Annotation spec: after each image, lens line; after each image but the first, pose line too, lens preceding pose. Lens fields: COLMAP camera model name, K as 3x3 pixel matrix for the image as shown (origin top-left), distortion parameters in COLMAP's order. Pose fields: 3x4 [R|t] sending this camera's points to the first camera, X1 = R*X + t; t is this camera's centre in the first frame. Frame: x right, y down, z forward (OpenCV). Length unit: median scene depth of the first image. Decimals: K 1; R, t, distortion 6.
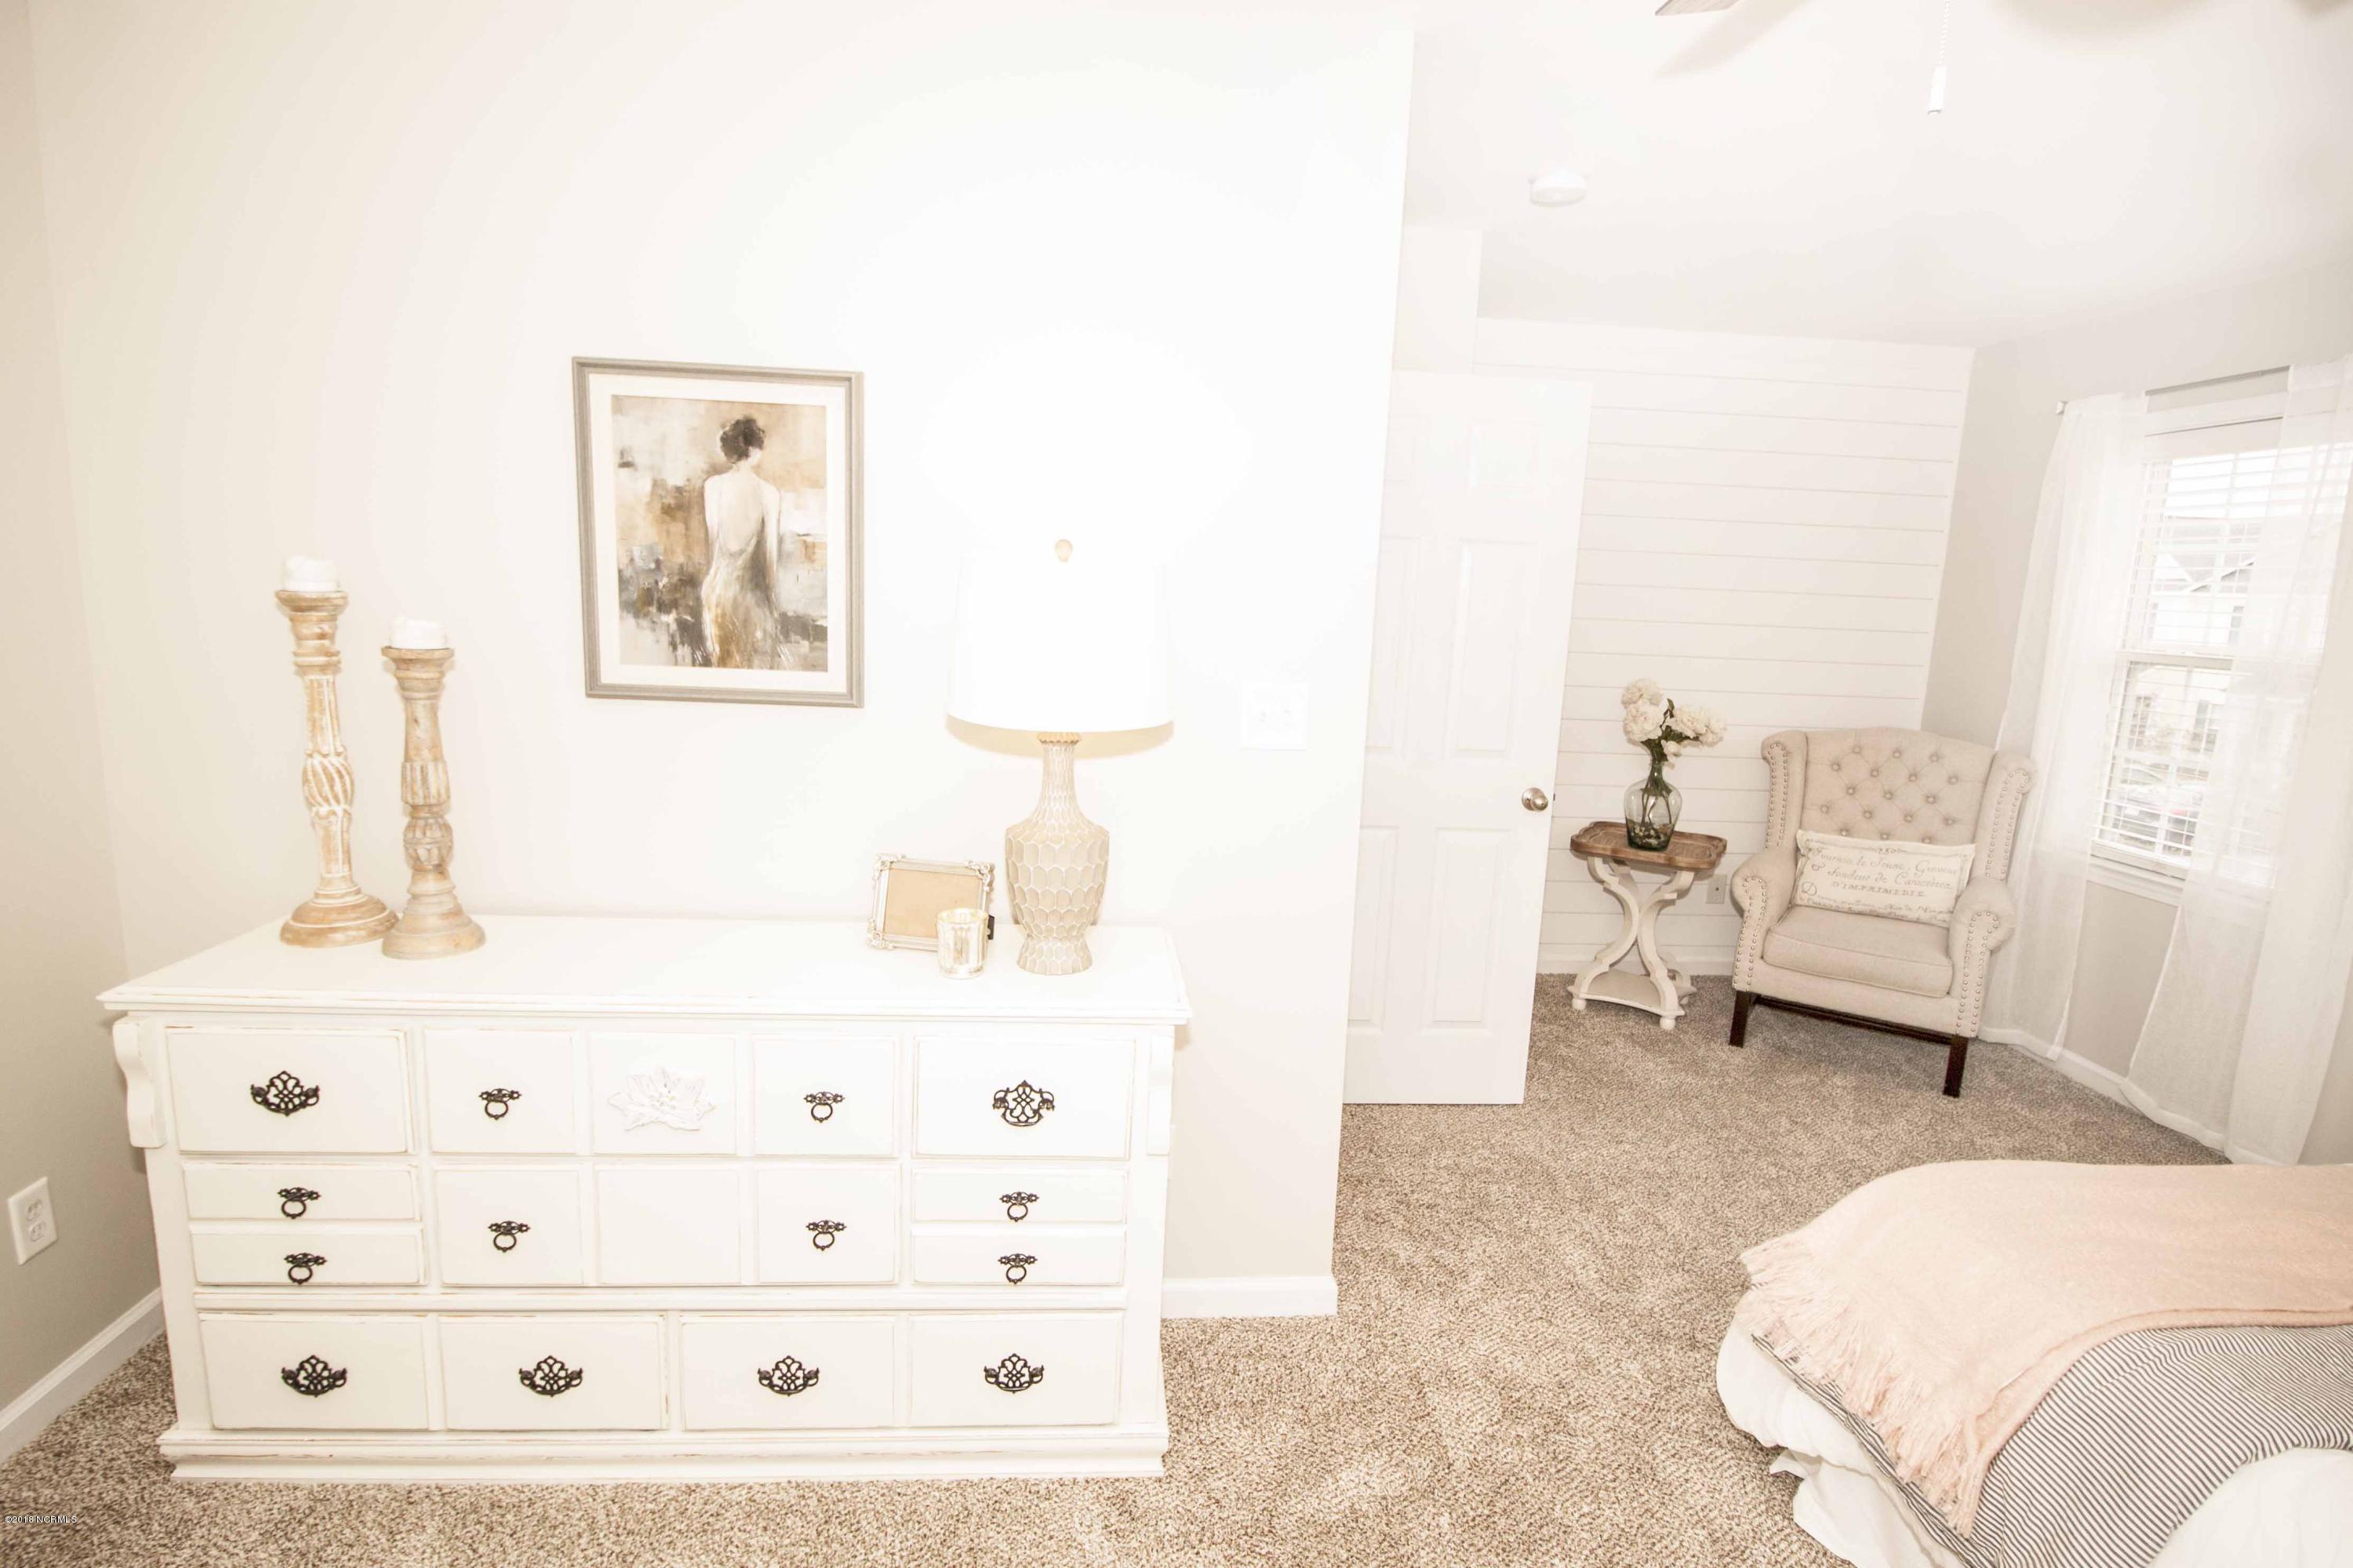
lens RADIAL K [[1129.3, 0, 1168.4], [0, 1129.3, 785.6], [0, 0, 1]] dist [0.002023, -0.013424]
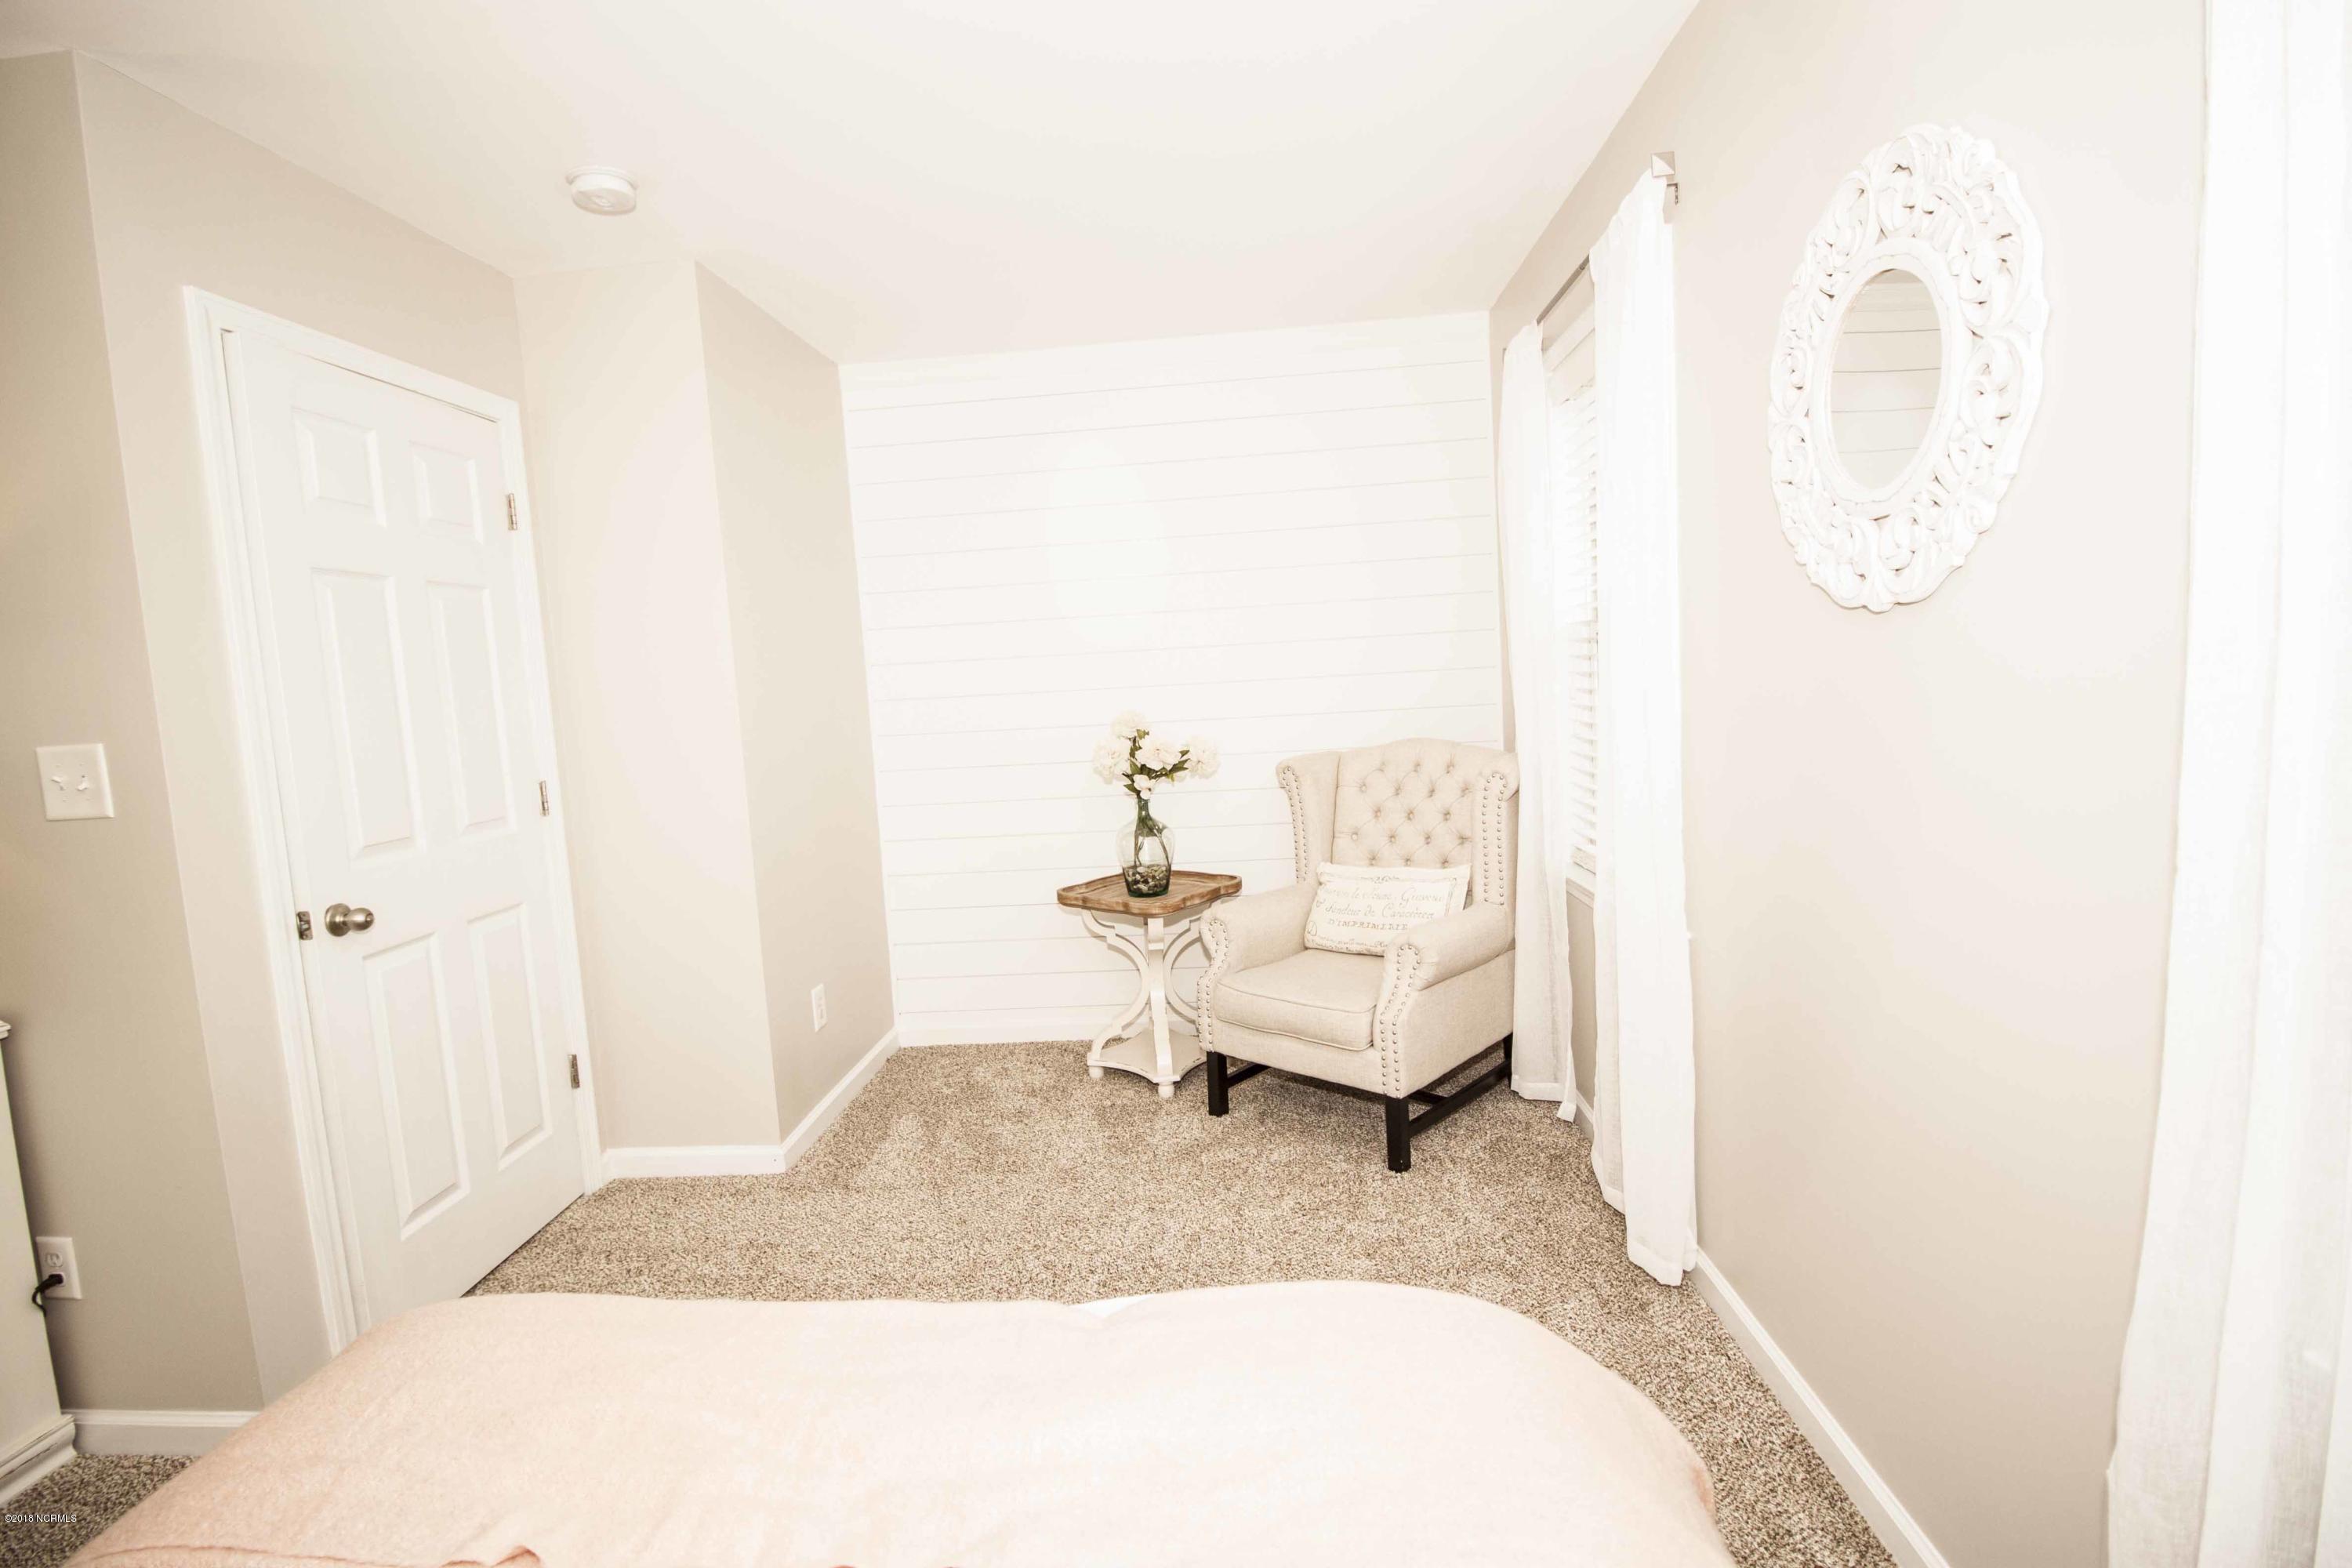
lens RADIAL K [[1103.2, 0, 1171.1], [0, 1103.2, 784.0], [0, 0, 1]] dist [0.001828, -0.009728]
pose [[0.987021, -0.082734, -0.137643, 0.771790], [0.072917, 0.994521, -0.074907, 0.047104], [0.143086, 0.063898, 0.987645, 0.171822]]
